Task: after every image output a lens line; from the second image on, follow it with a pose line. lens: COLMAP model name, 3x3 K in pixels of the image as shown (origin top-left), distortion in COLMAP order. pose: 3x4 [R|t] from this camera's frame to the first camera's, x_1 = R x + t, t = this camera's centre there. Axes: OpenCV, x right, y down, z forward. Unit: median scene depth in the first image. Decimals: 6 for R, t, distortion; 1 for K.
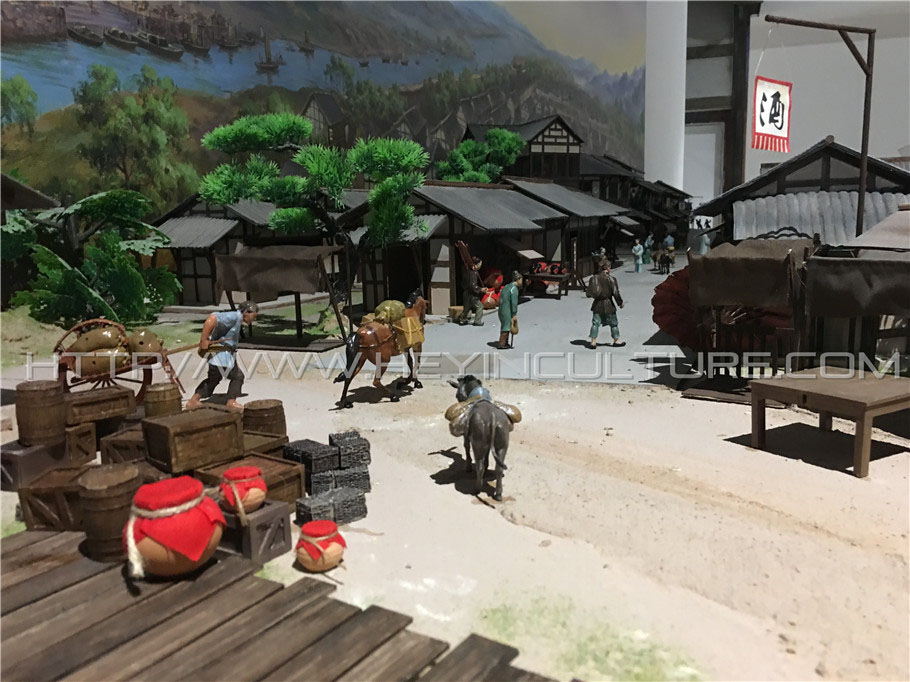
lens RADIAL K [[777.8, 0, 455.0], [0, 777.8, 341.0], [0, 0, 1]] dist [0.087980, -0.145007]
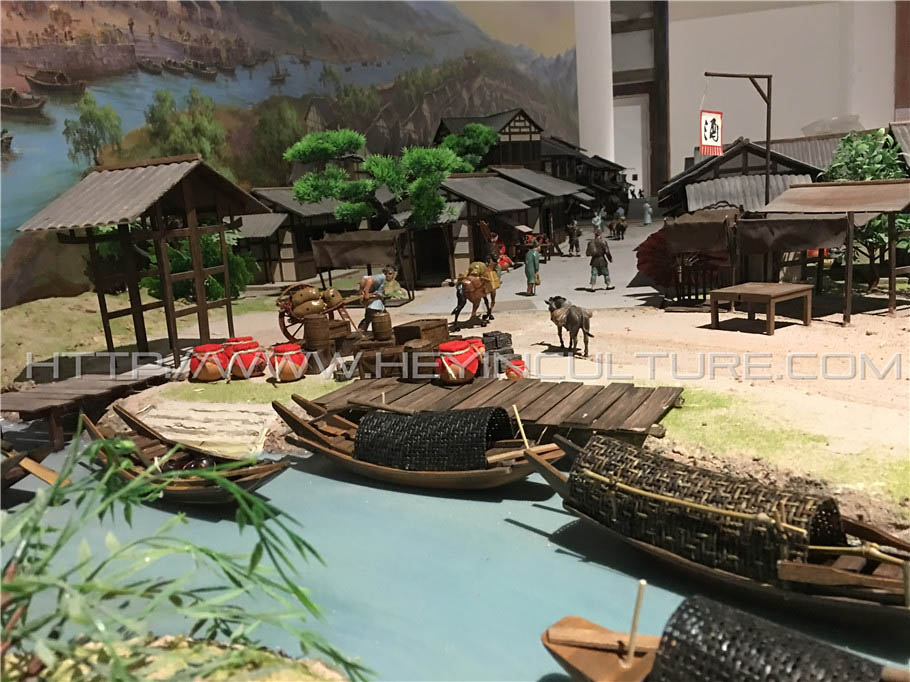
lens RADIAL K [[777.8, 0, 455.0], [0, 777.8, 341.0], [0, 0, 1]] dist [0.087980, -0.145007]
pose [[0.995184, -0.062556, 0.075471, -0.107786], [0.060498, 0.997740, 0.029255, 0.024275], [-0.077130, -0.024548, 0.996719, -0.231618]]
